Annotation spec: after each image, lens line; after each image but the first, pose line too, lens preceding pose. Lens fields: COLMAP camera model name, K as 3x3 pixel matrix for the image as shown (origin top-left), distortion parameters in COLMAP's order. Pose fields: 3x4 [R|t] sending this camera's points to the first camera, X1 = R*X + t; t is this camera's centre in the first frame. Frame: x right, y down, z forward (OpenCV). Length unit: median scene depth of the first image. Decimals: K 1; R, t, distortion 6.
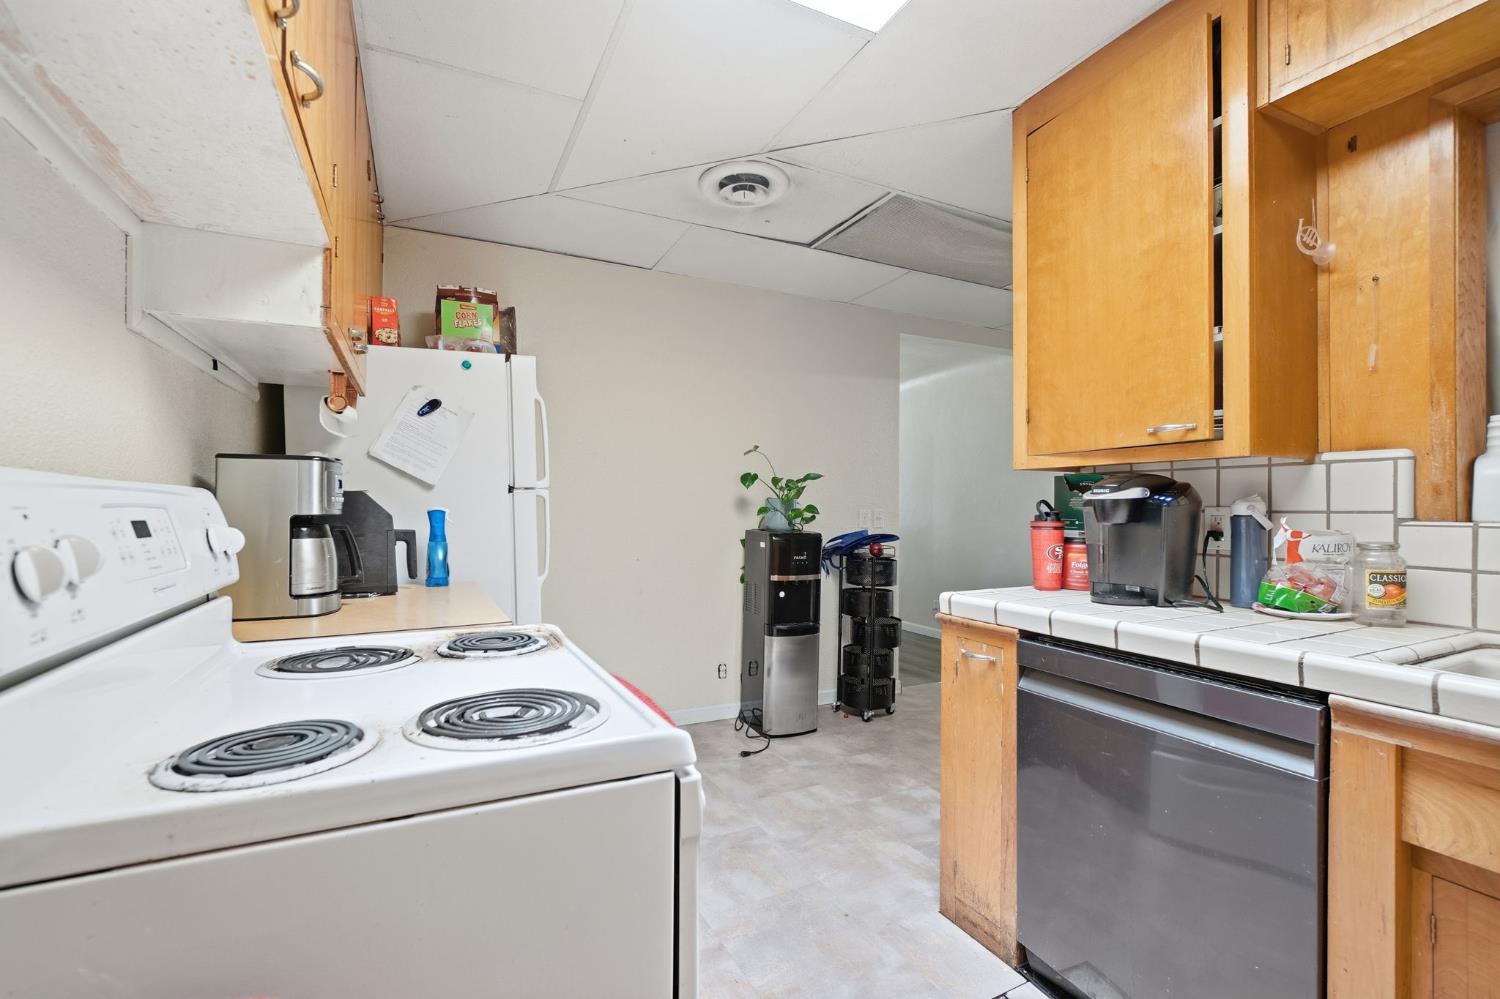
lens RADIAL K [[646.3, 0, 743.3], [0, 646.3, 505.5], [0, 0, 1]] dist [-0.002783, 0.000527]
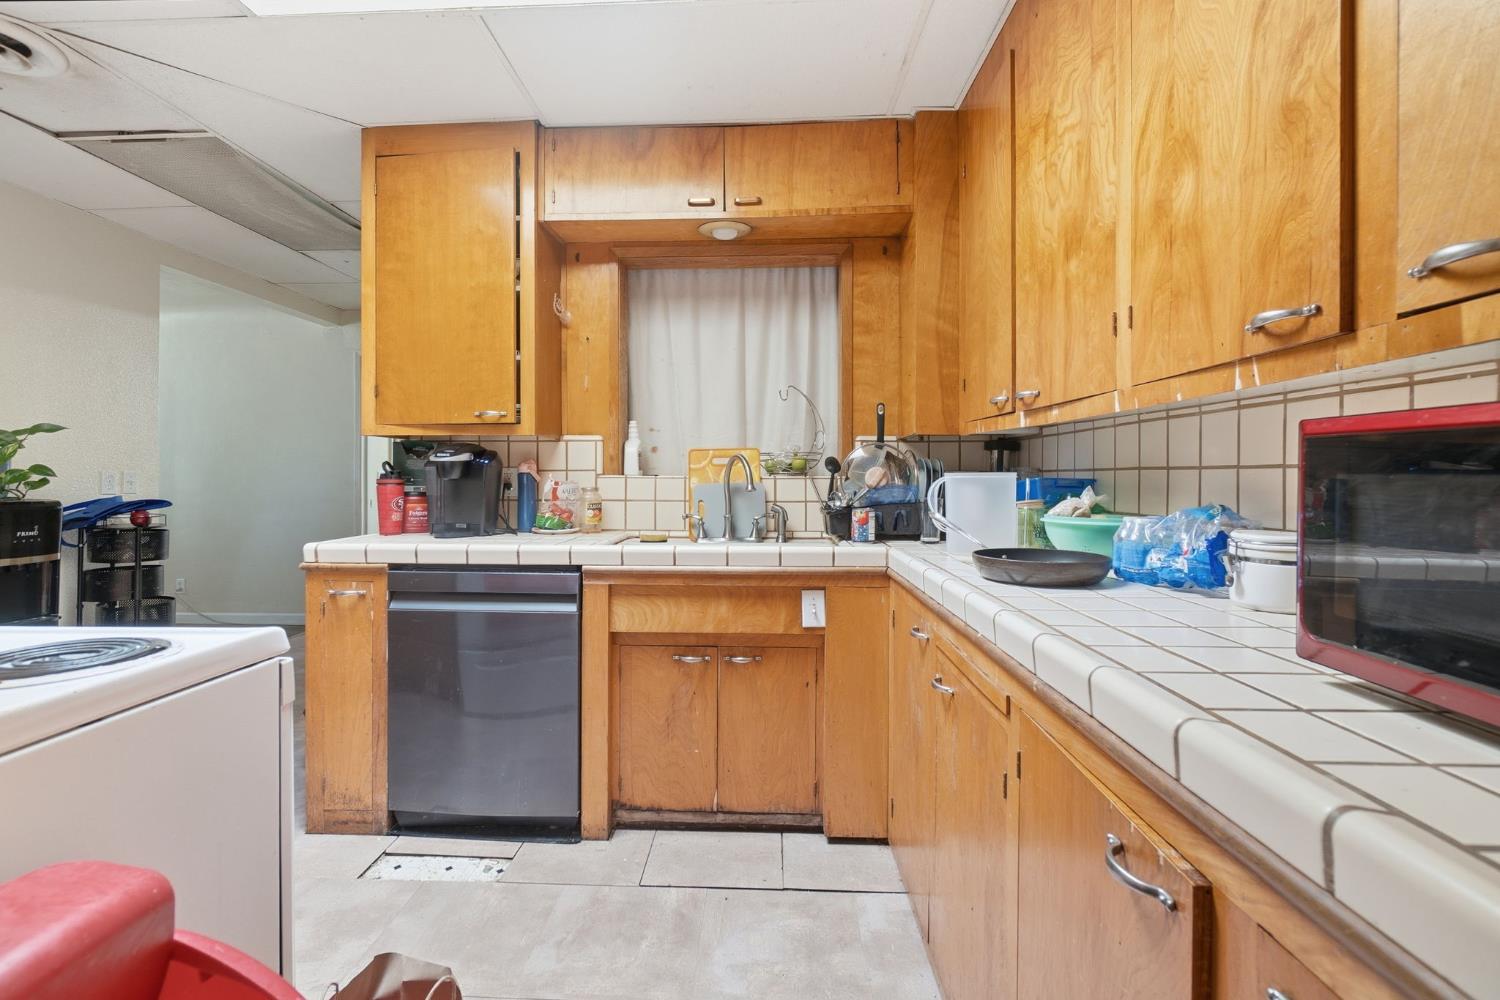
lens RADIAL K [[657.1, 0, 738.5], [0, 657.1, 490.7], [0, 0, 1]] dist [-0.003447, 0.000622]
pose [[0.482510, -0.024524, 0.875547, -0.344733], [-0.002328, 0.999568, 0.029281, 0.010565], [-0.875887, -0.016167, 0.482245, -0.201905]]
